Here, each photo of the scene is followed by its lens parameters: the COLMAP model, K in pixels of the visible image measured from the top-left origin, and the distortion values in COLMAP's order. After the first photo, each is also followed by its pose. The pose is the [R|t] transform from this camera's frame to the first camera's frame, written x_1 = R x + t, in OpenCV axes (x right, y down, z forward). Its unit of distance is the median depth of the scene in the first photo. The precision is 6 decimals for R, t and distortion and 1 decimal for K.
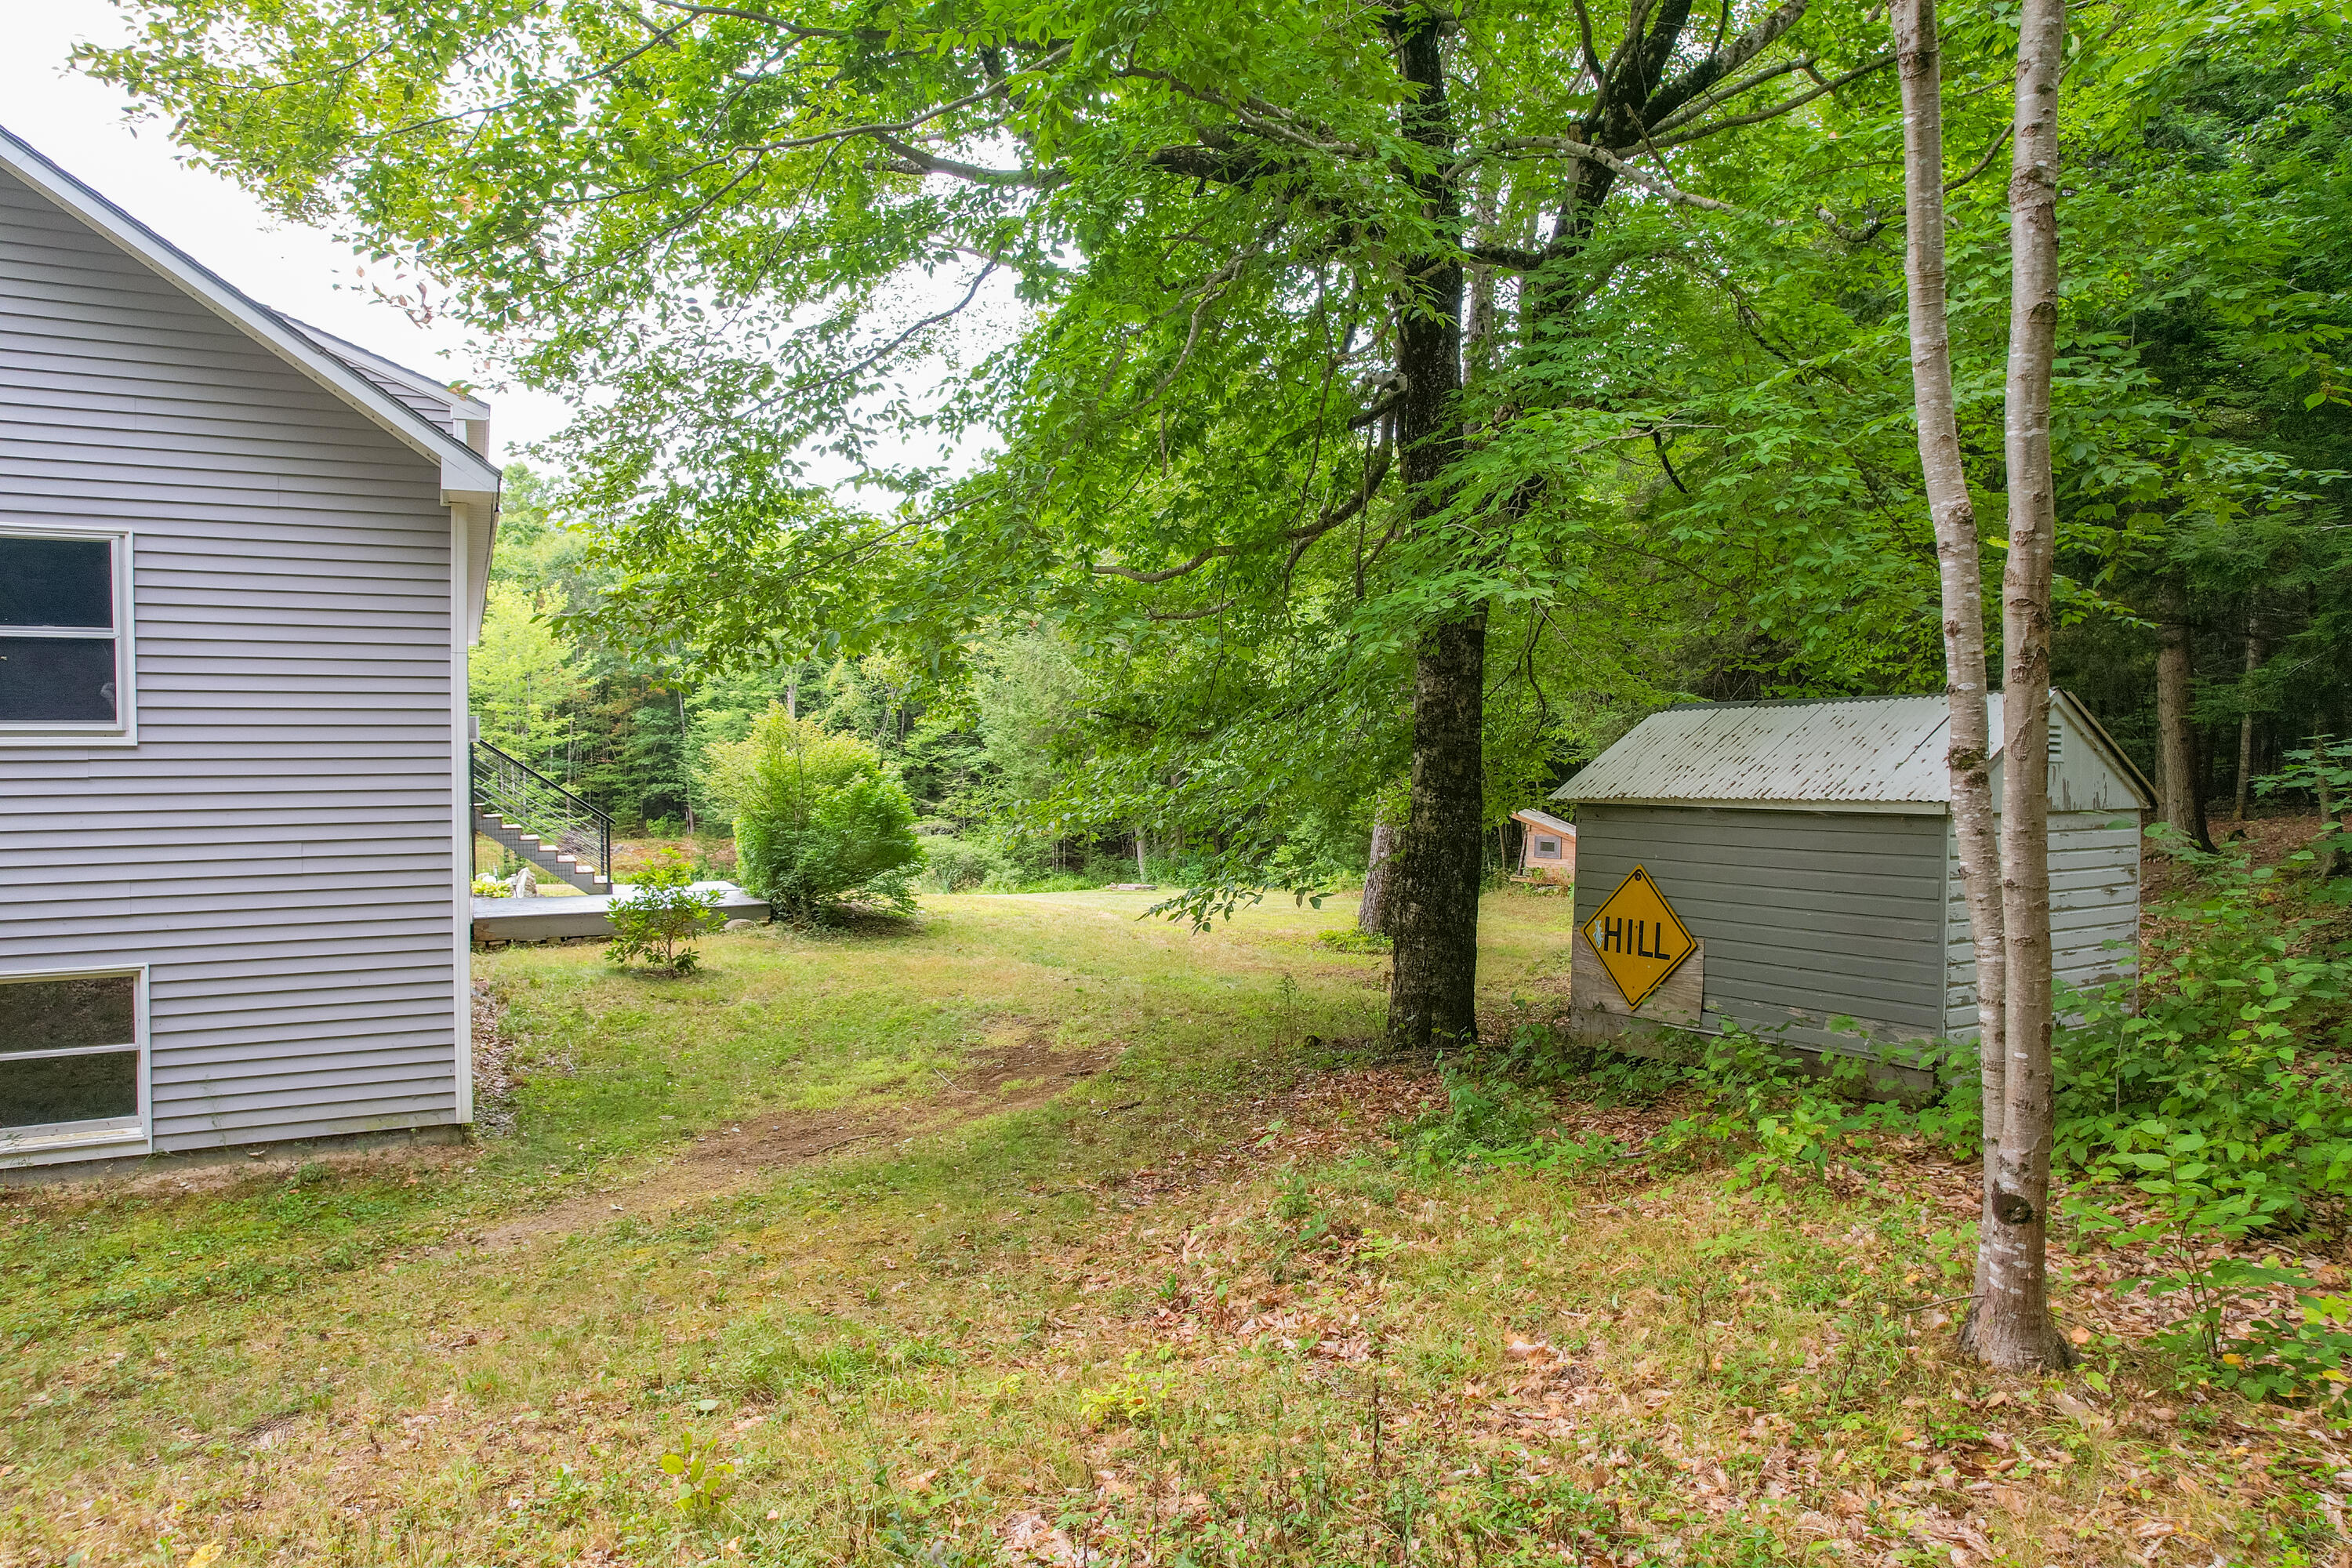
lens RADIAL K [[1503.8, 0, 1157.4], [0, 1503.8, 777.7], [0, 0, 1]] dist [-0.076975, 0.066637]
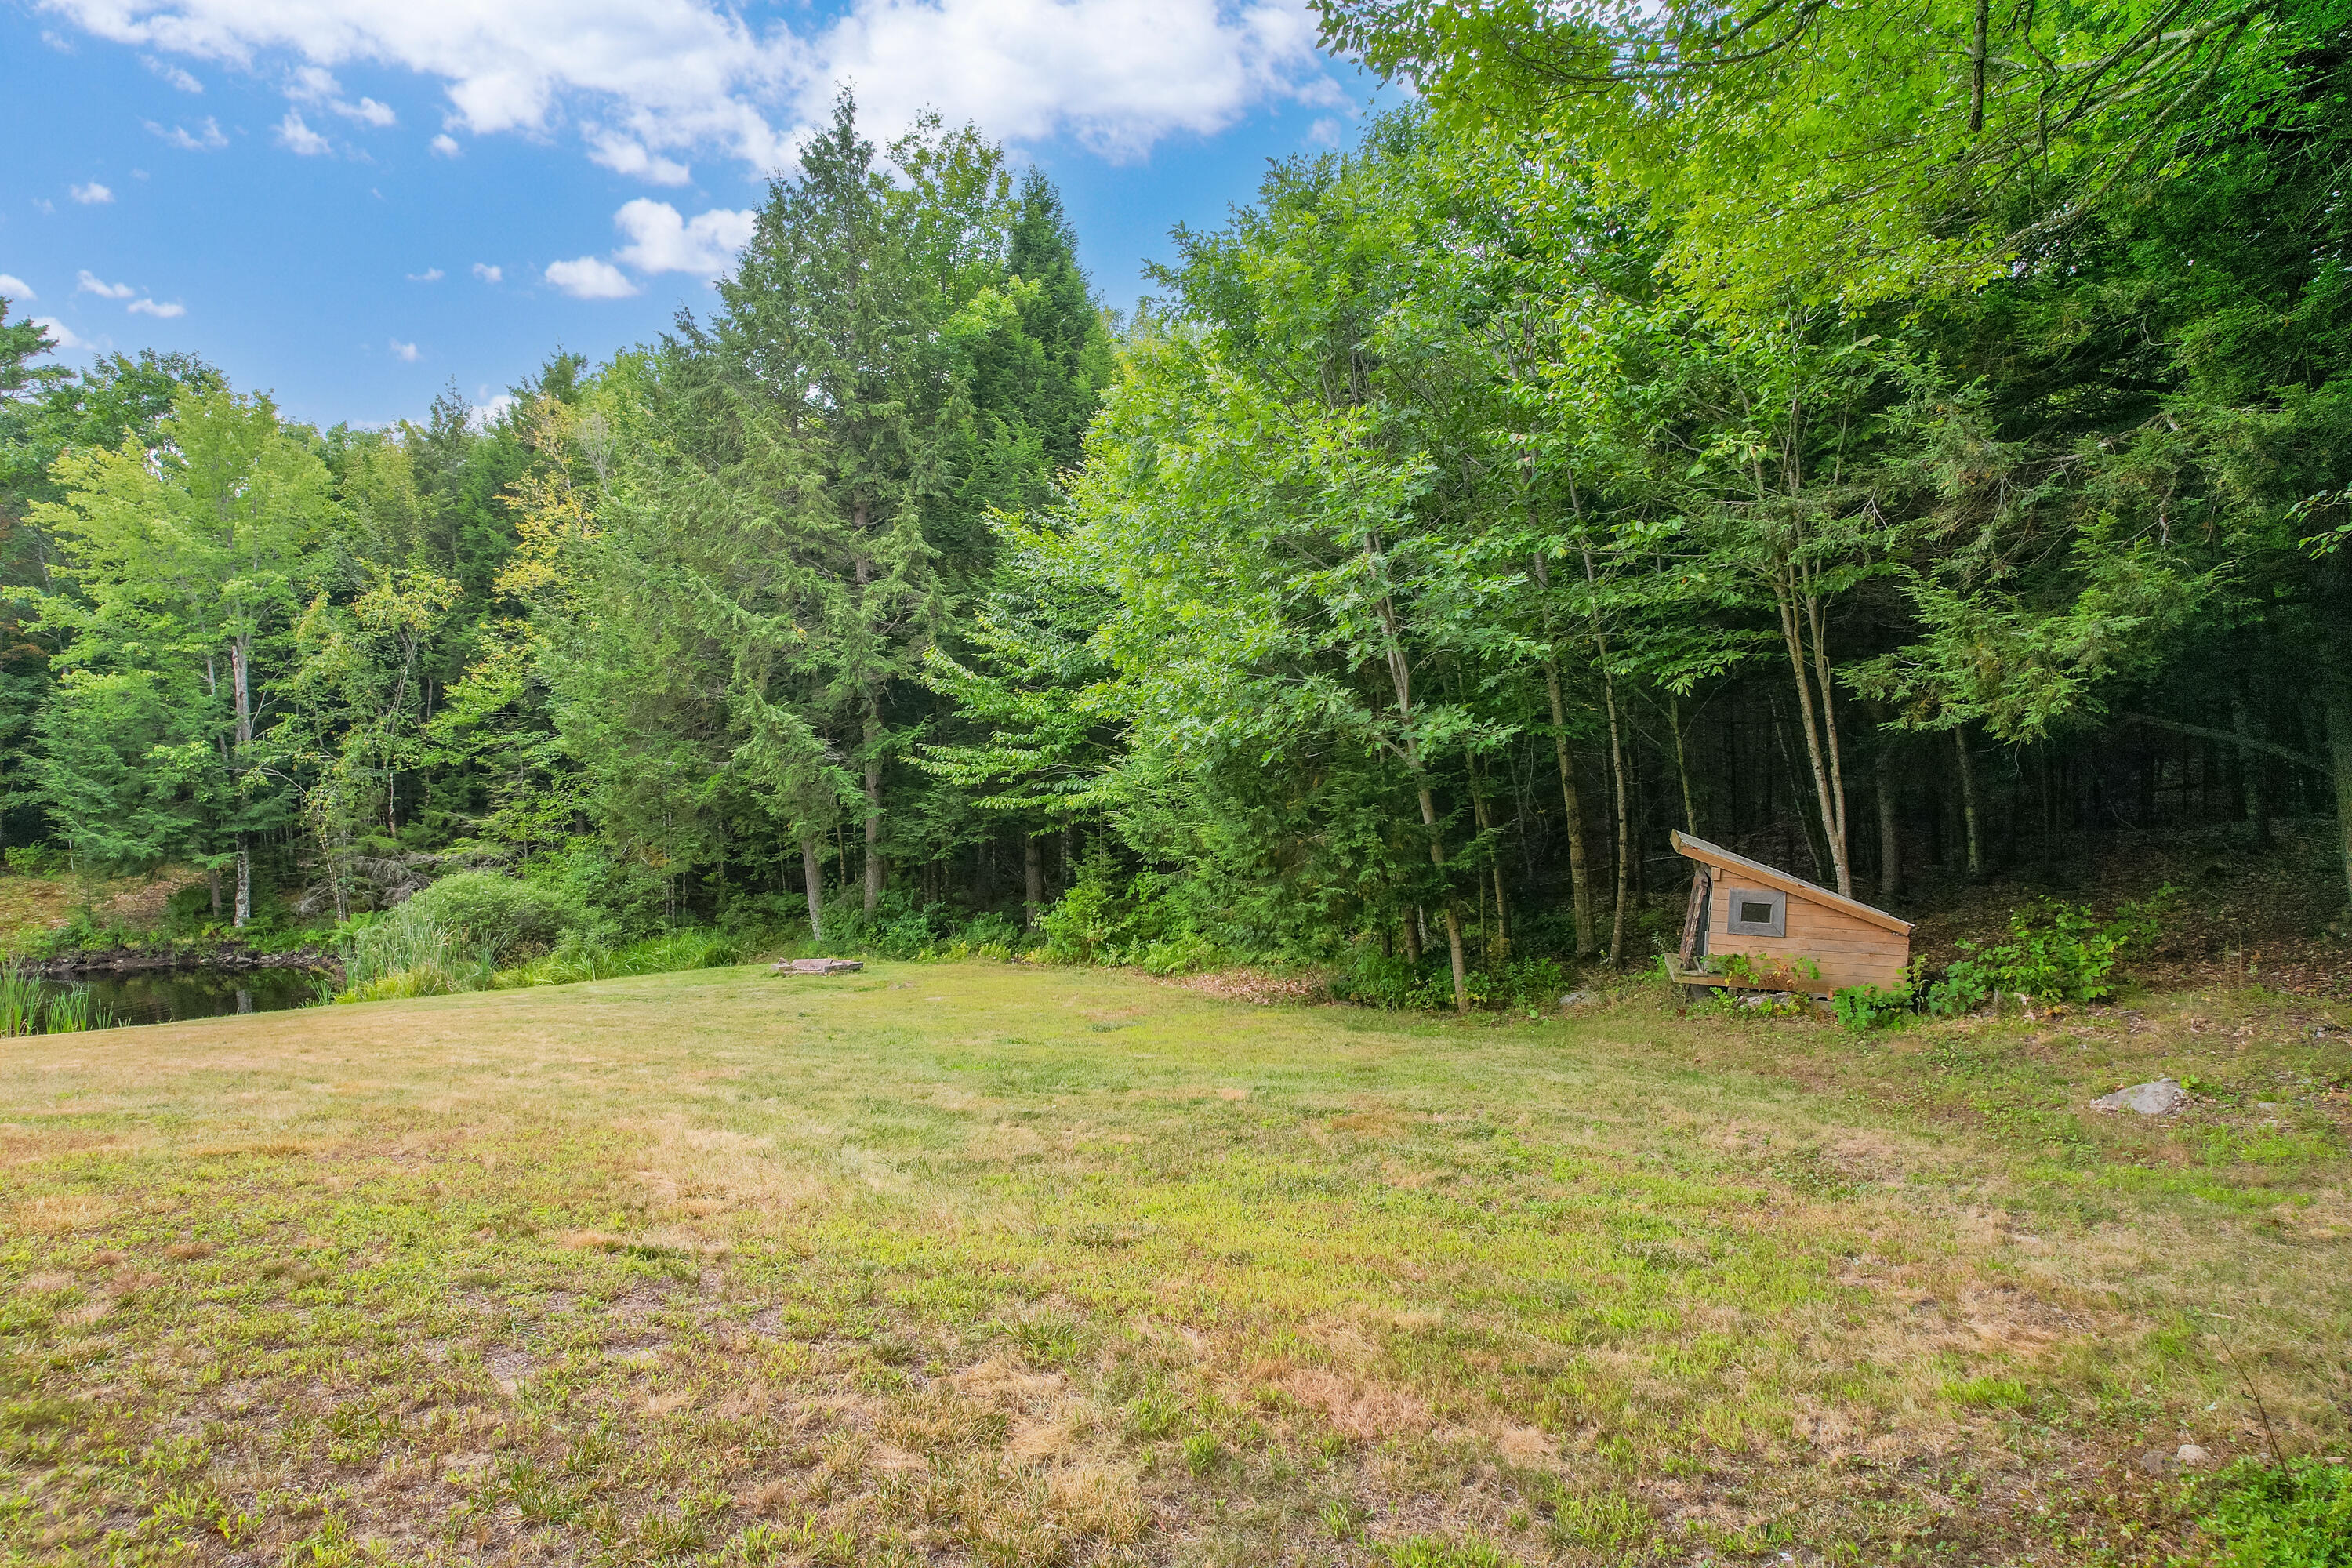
lens RADIAL K [[1477.8, 0, 1172.8], [0, 1477.8, 750.4], [0, 0, 1]] dist [-0.029932, 0.001636]
pose [[0.963481, -0.001039, 0.267774, -0.136477], [0.005980, 0.999827, -0.017638, 0.001226], [-0.267710, 0.018595, 0.963320, 1.486963]]
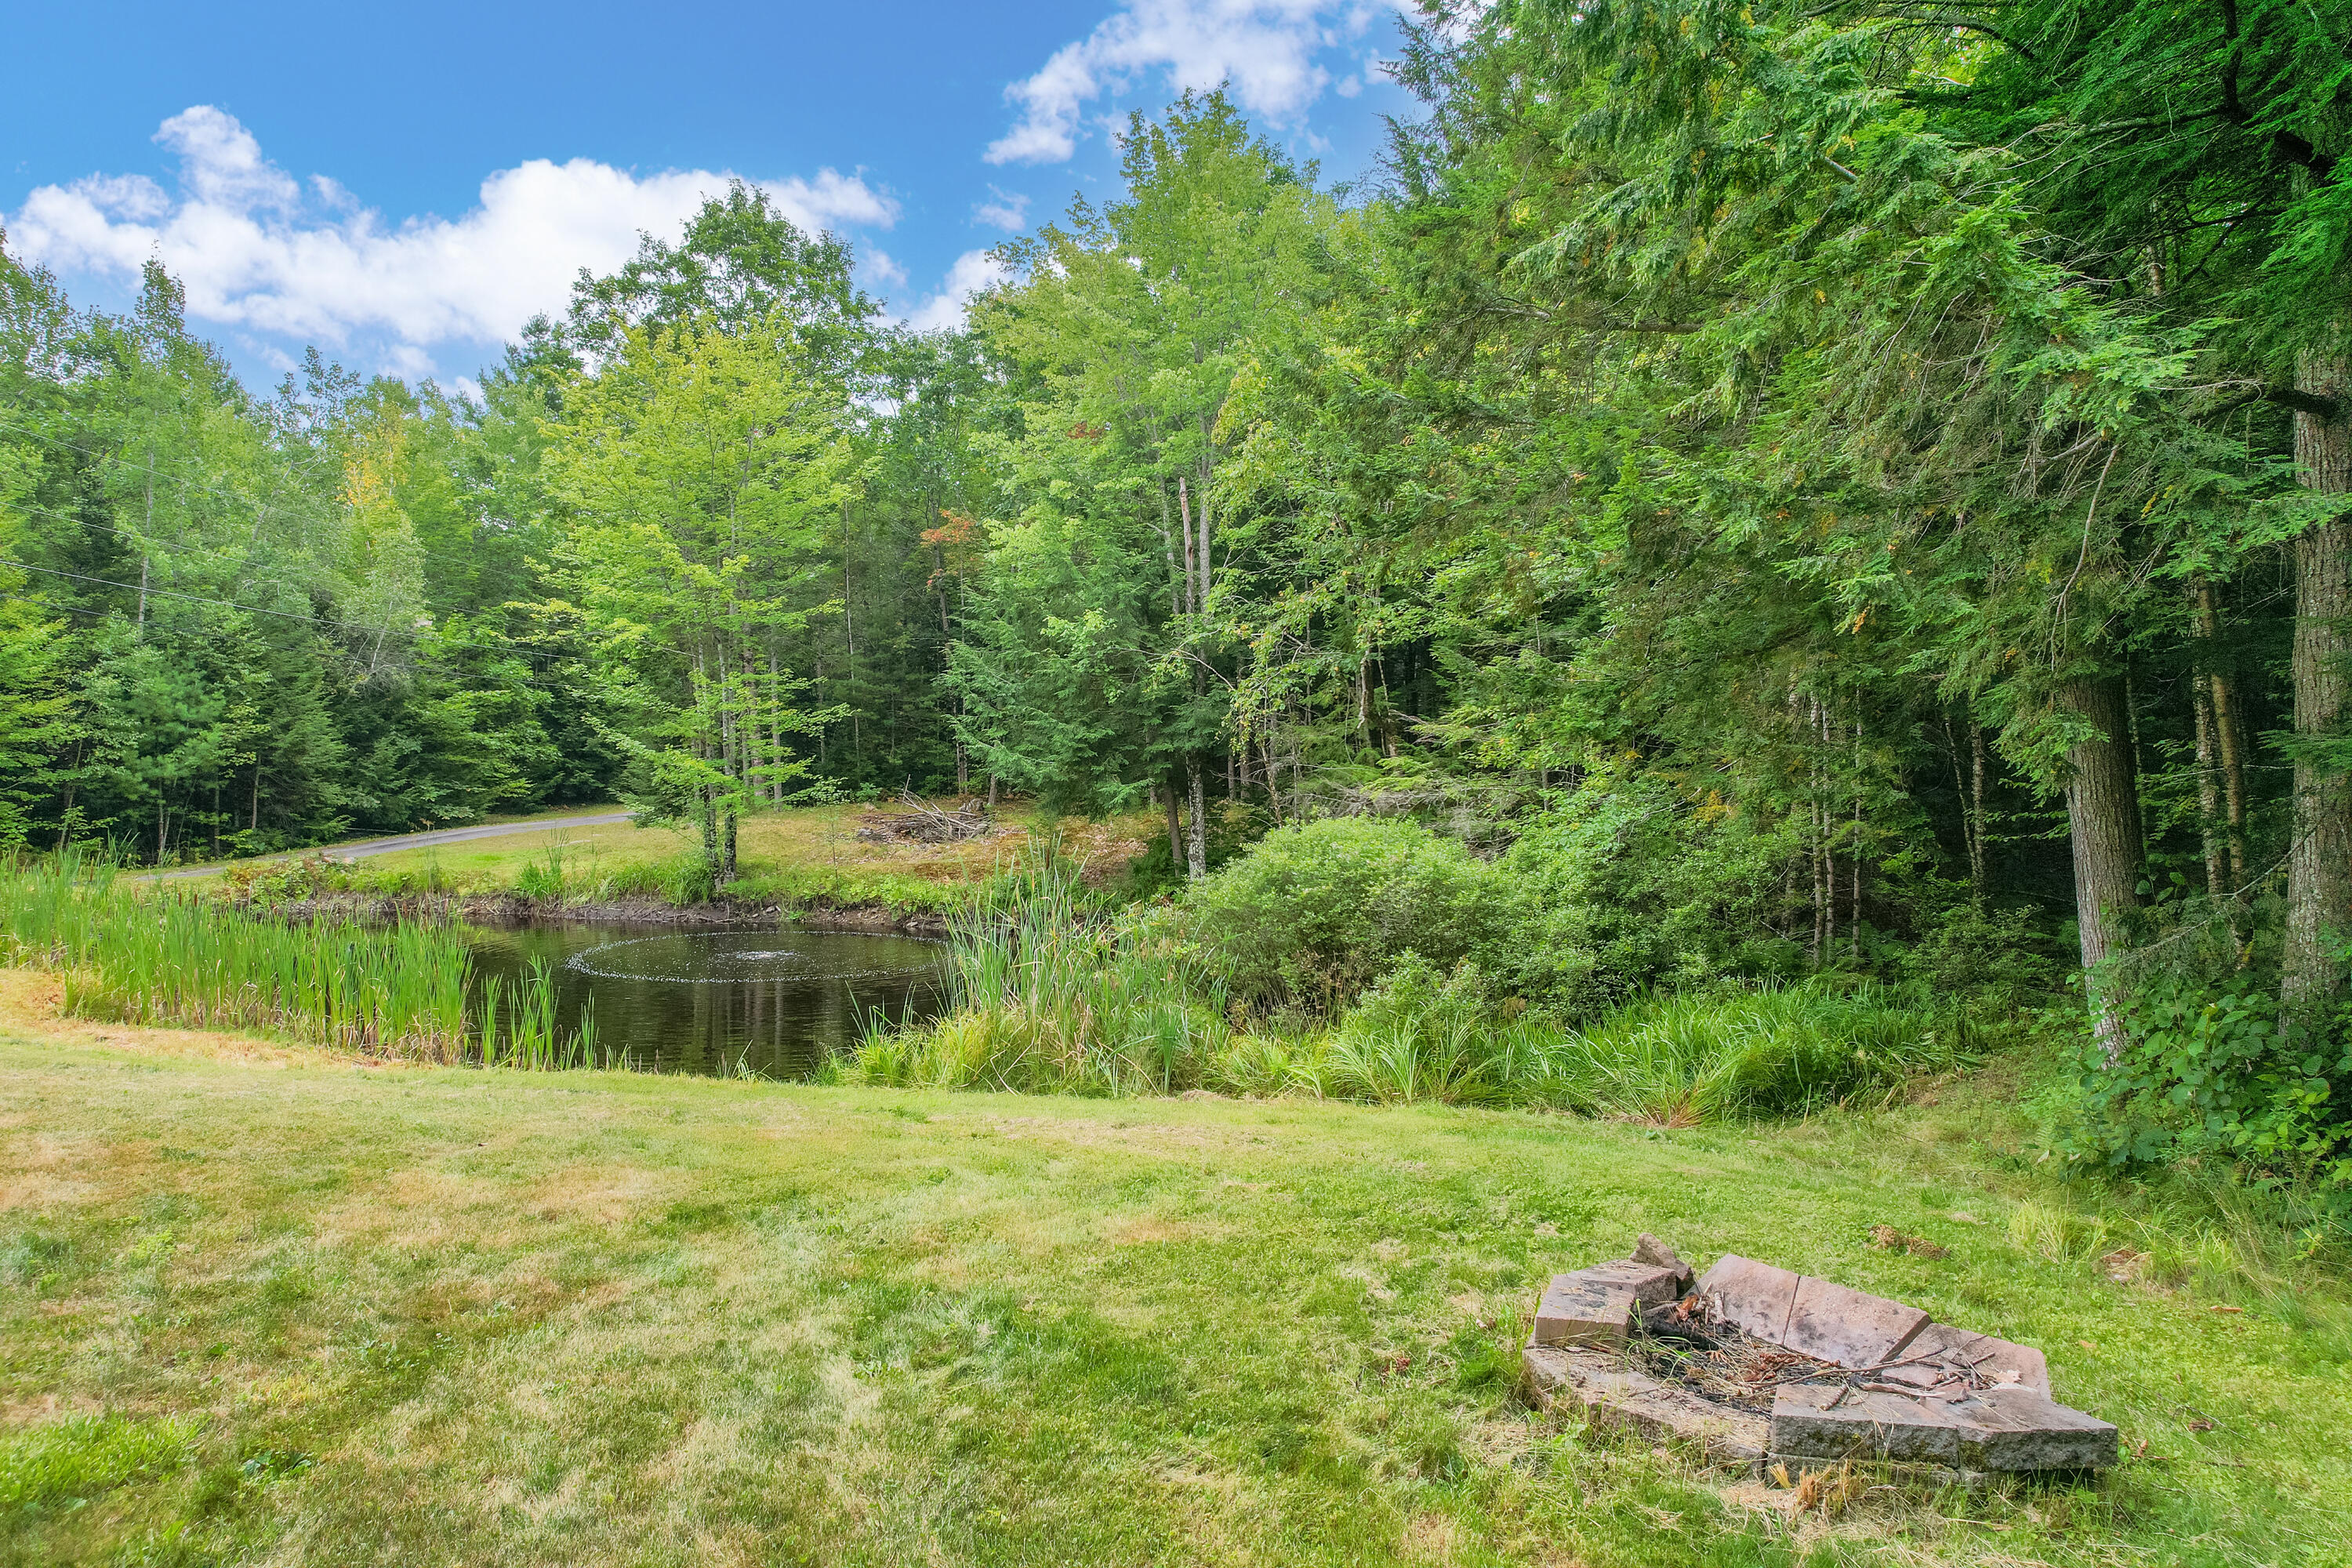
lens RADIAL K [[1477.8, 0, 1172.8], [0, 1477.8, 750.4], [0, 0, 1]] dist [-0.029932, 0.001636]
pose [[0.830915, 0.003136, -0.556391, -0.050093], [-0.014408, 0.999770, -0.015882, 0.135415], [0.556213, 0.021213, 0.830769, 3.232726]]
